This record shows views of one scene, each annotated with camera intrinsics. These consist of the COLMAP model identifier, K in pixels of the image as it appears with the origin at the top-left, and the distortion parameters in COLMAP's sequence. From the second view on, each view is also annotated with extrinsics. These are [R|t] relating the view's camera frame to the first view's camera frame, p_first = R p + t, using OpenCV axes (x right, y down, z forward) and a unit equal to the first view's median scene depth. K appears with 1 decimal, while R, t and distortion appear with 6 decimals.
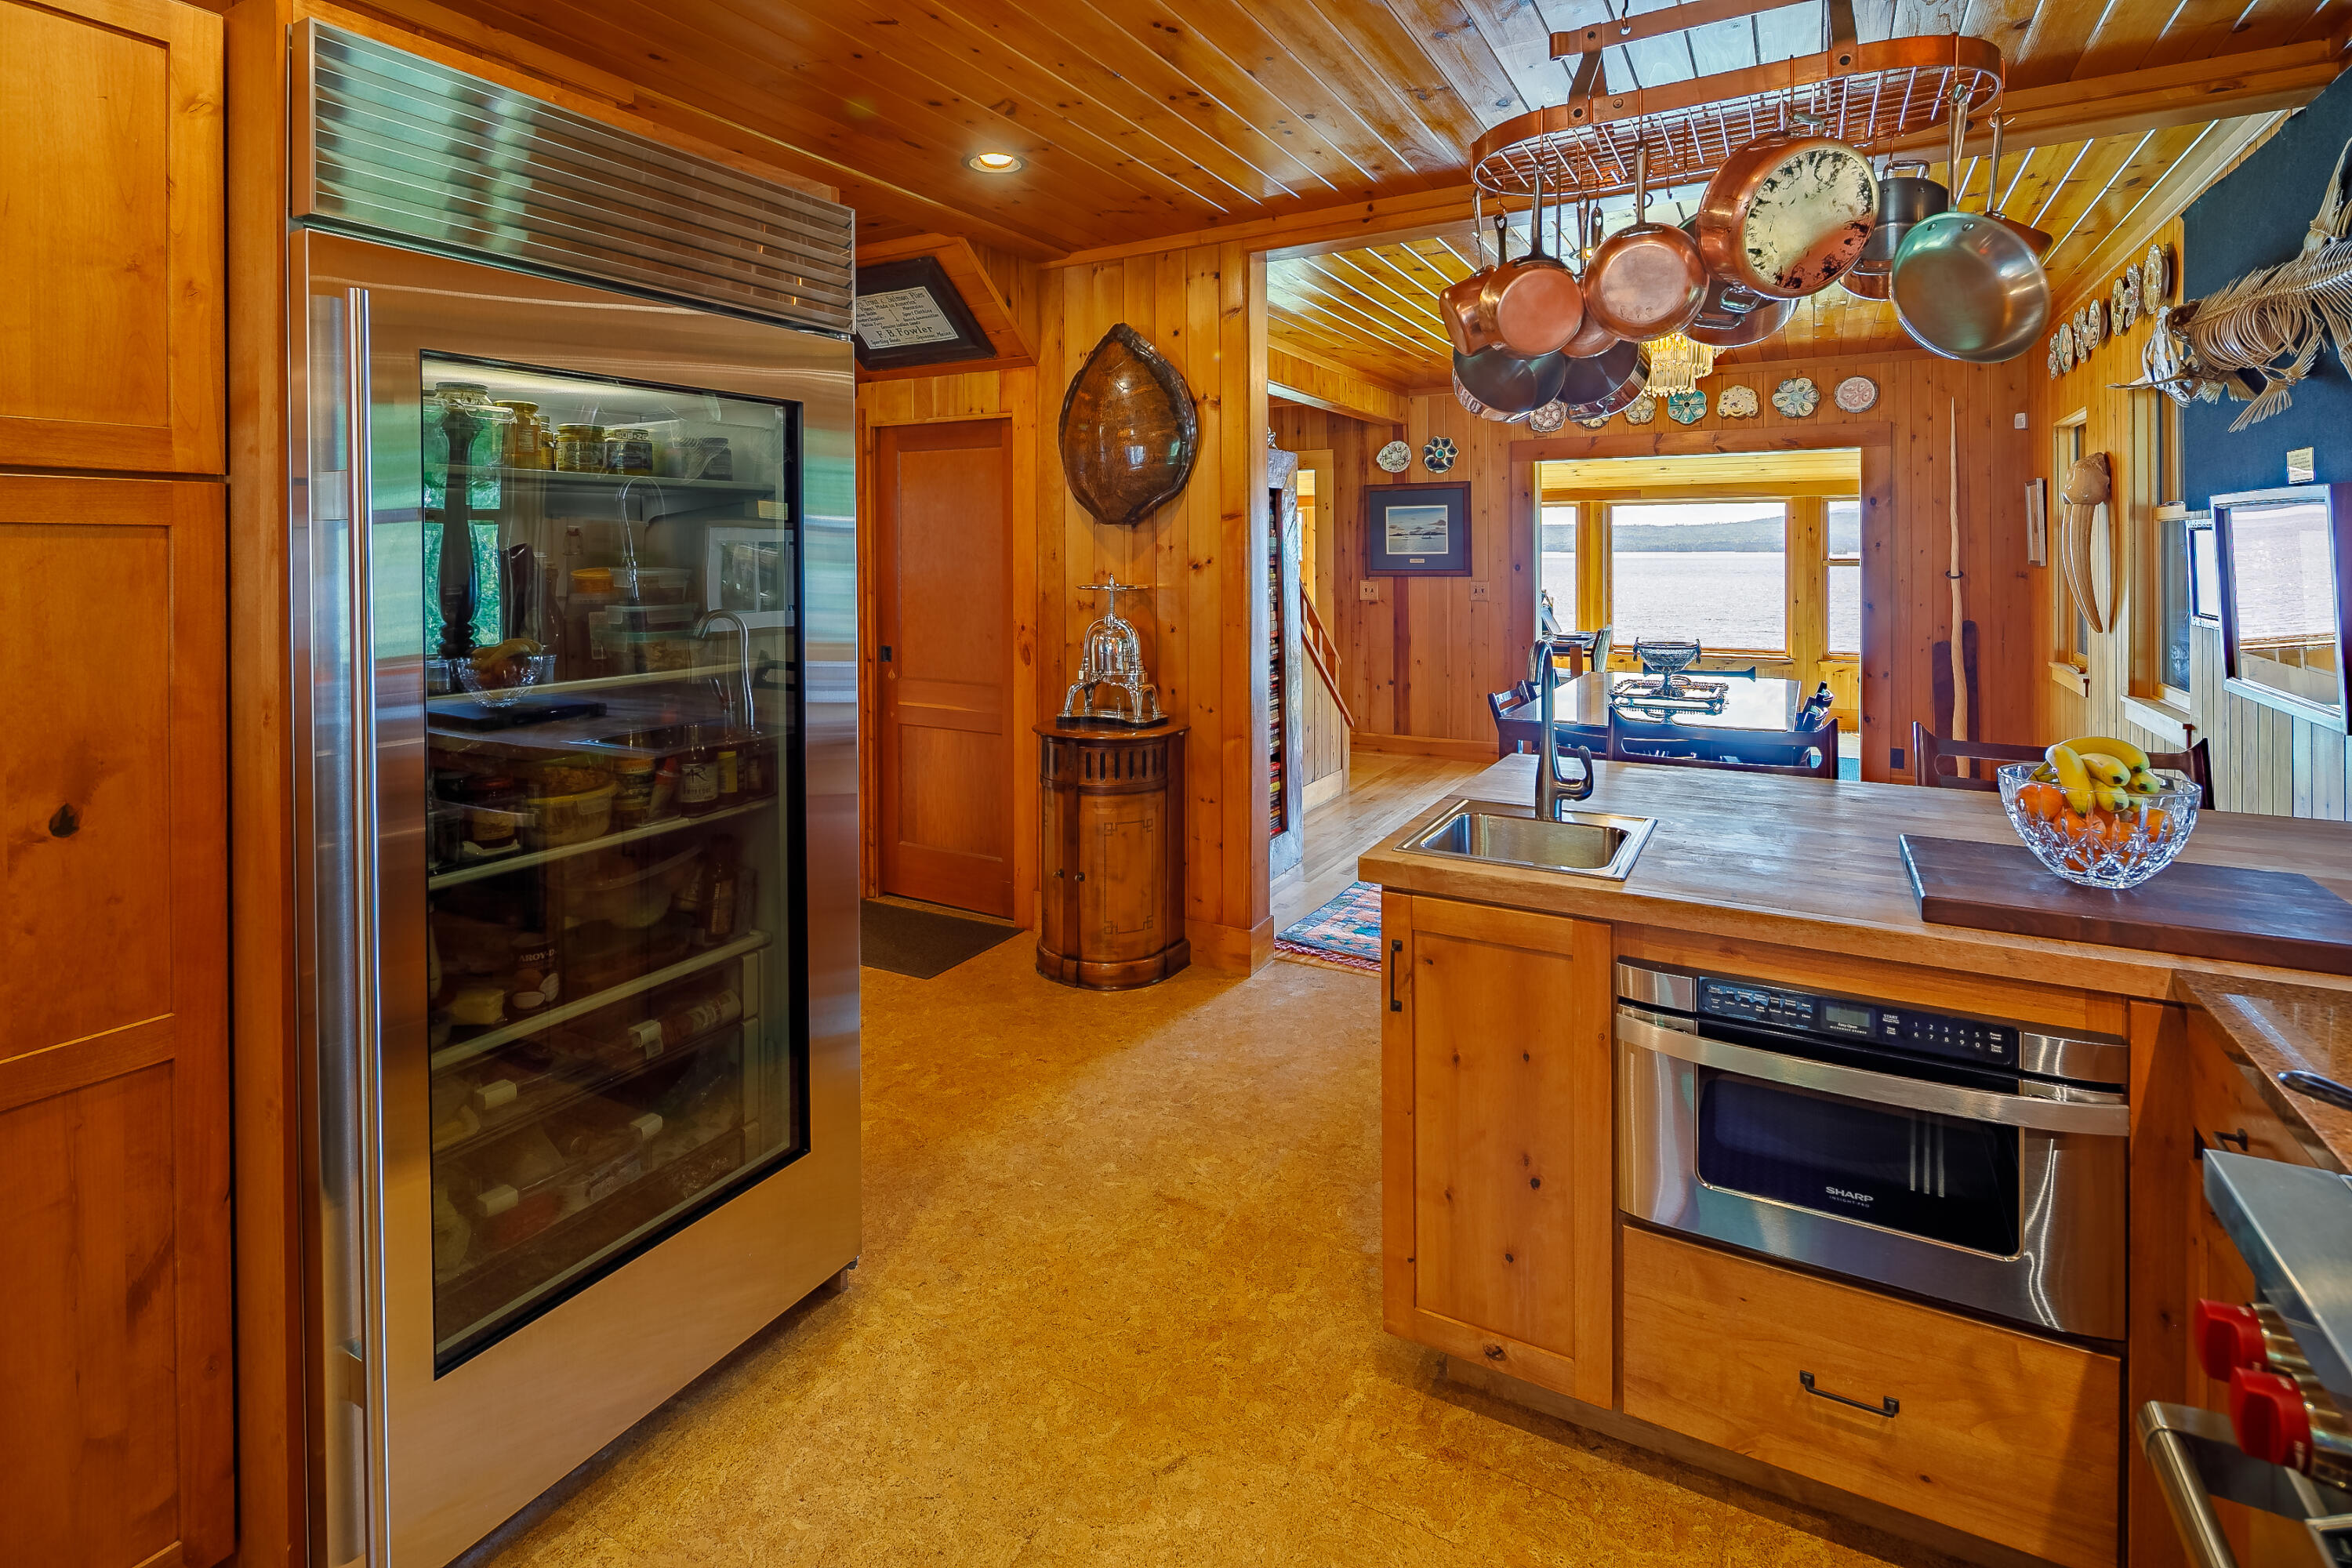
lens RADIAL K [[1128.1, 0, 1170.6], [0, 1128.1, 561.3], [0, 0, 1]] dist [0.004729, -0.002850]
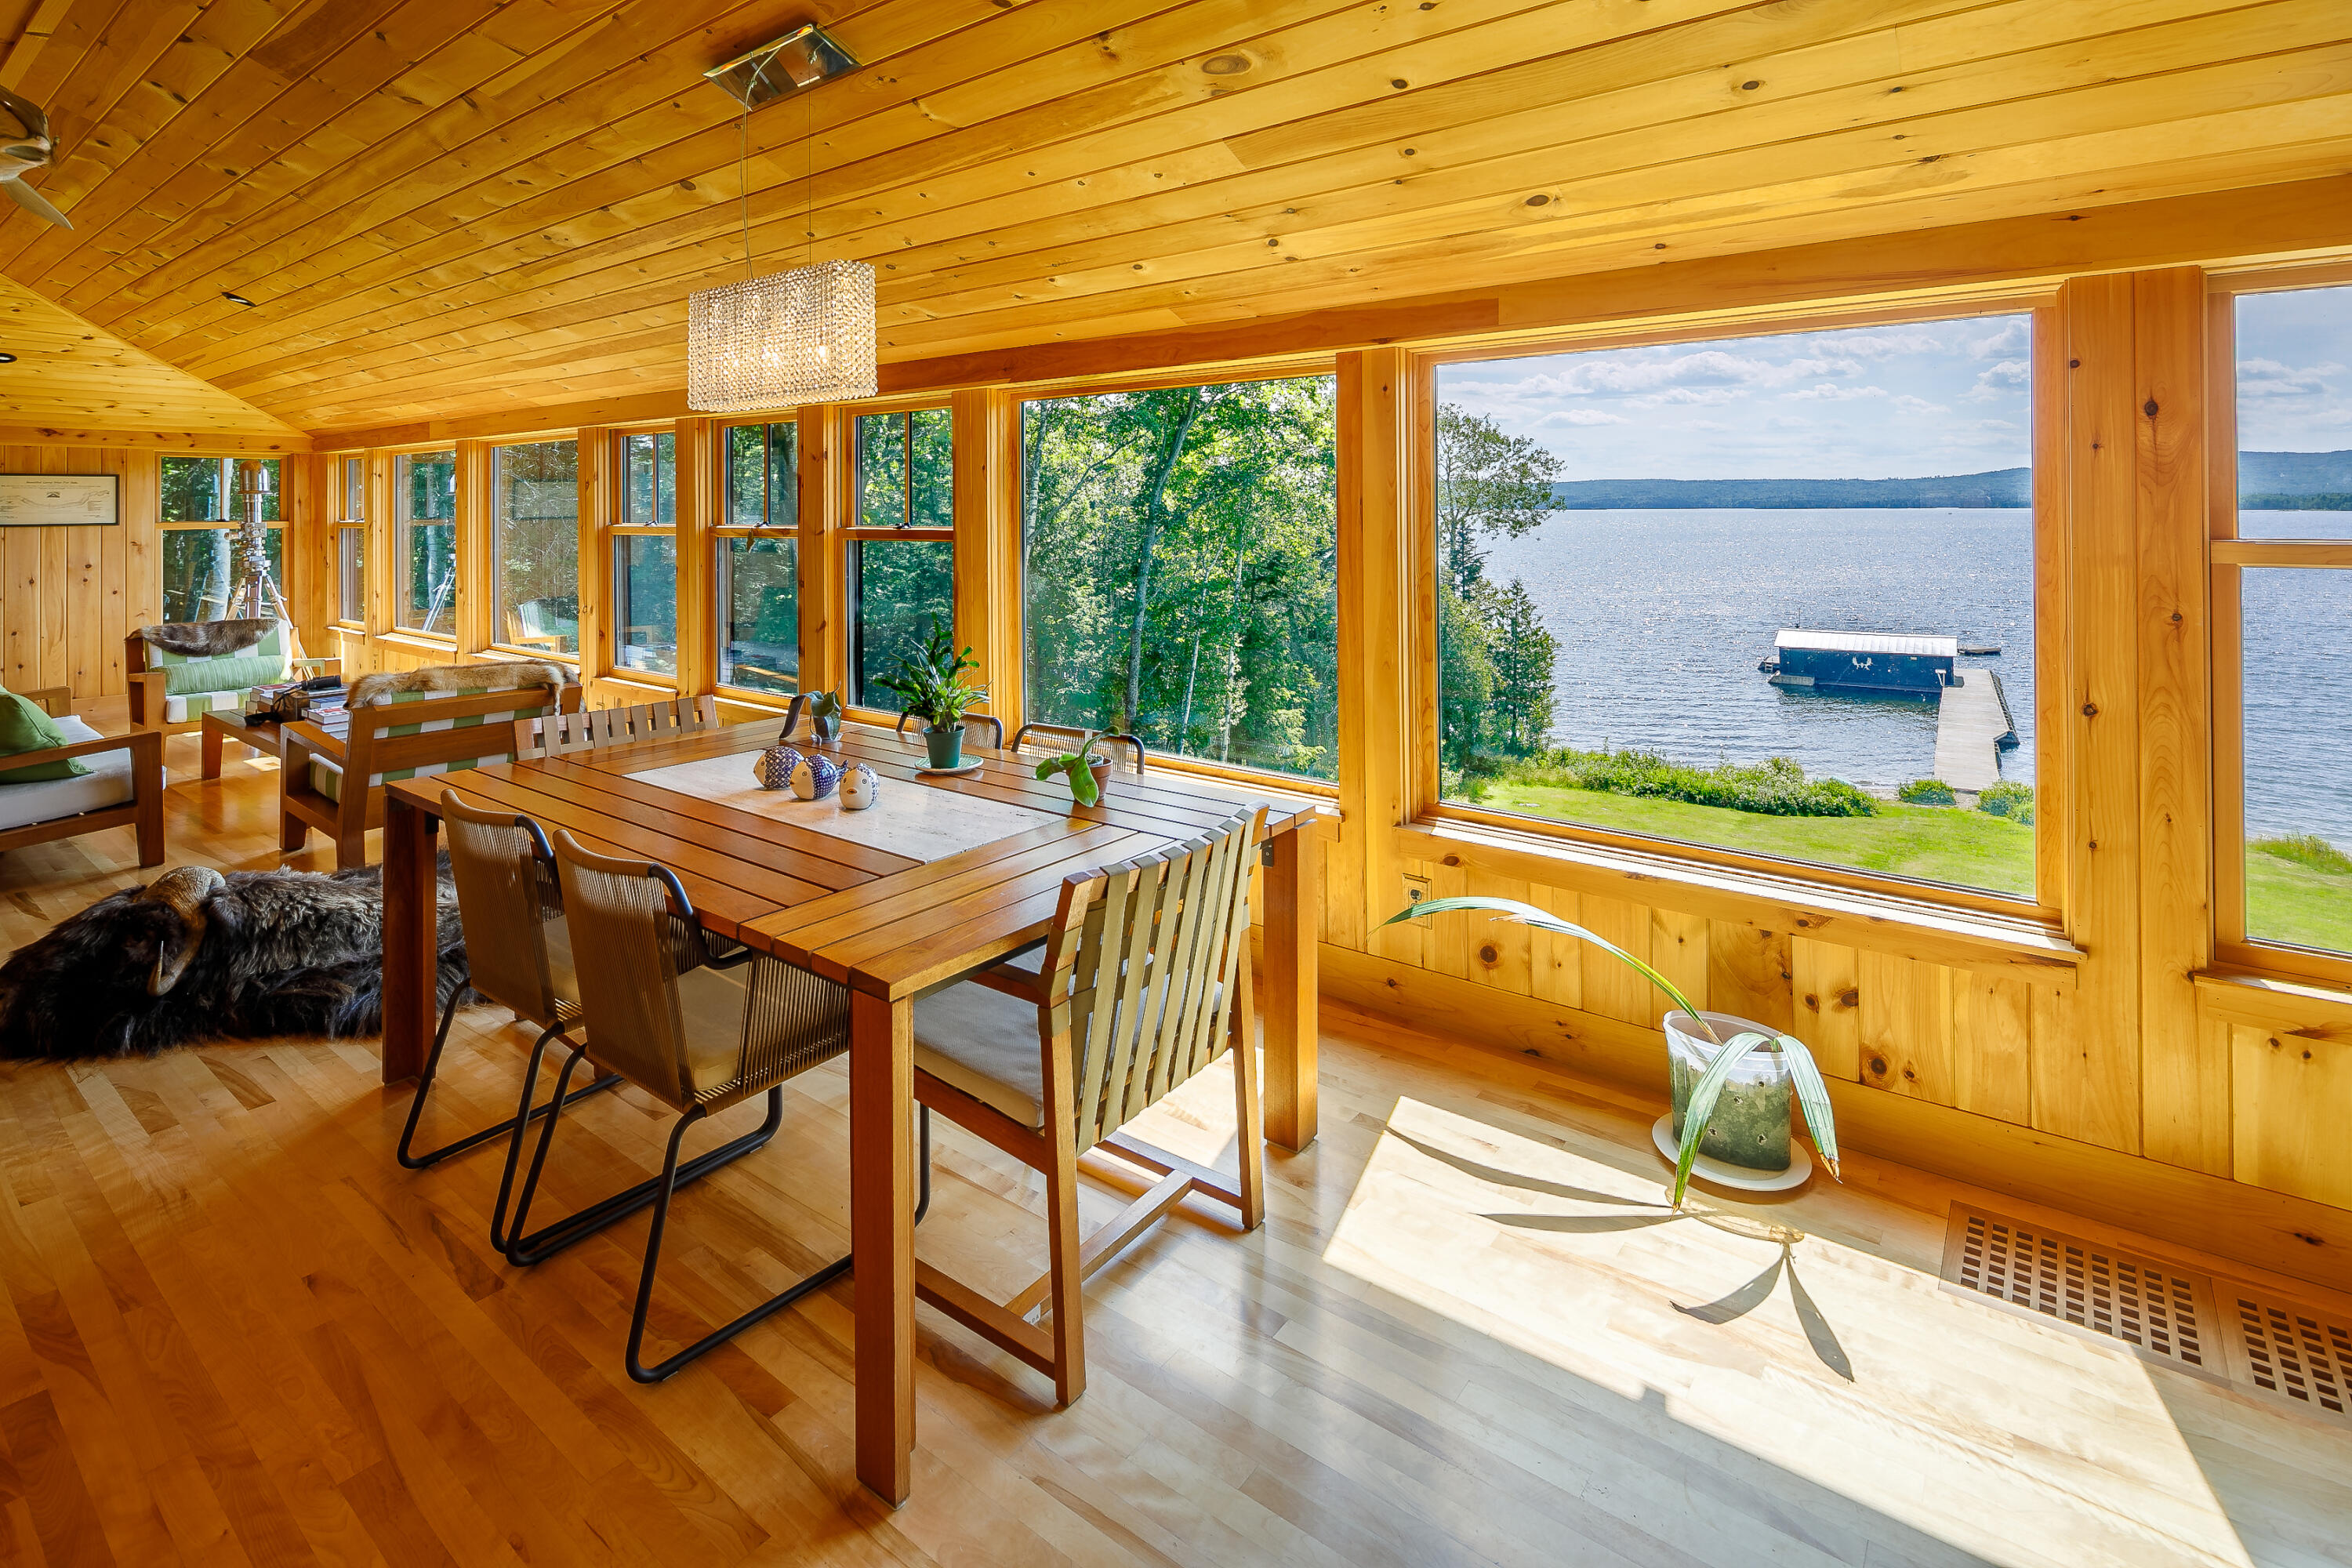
lens RADIAL K [[1128.1, 0, 1175.7], [0, 1128.1, 505.3], [0, 0, 1]] dist [0.004729, -0.002850]
pose [[0.989744, -0.002646, -0.142829, 0.553691], [0.001009, 0.999933, -0.011535, -0.008479], [0.142849, 0.011273, 0.989680, 1.024555]]
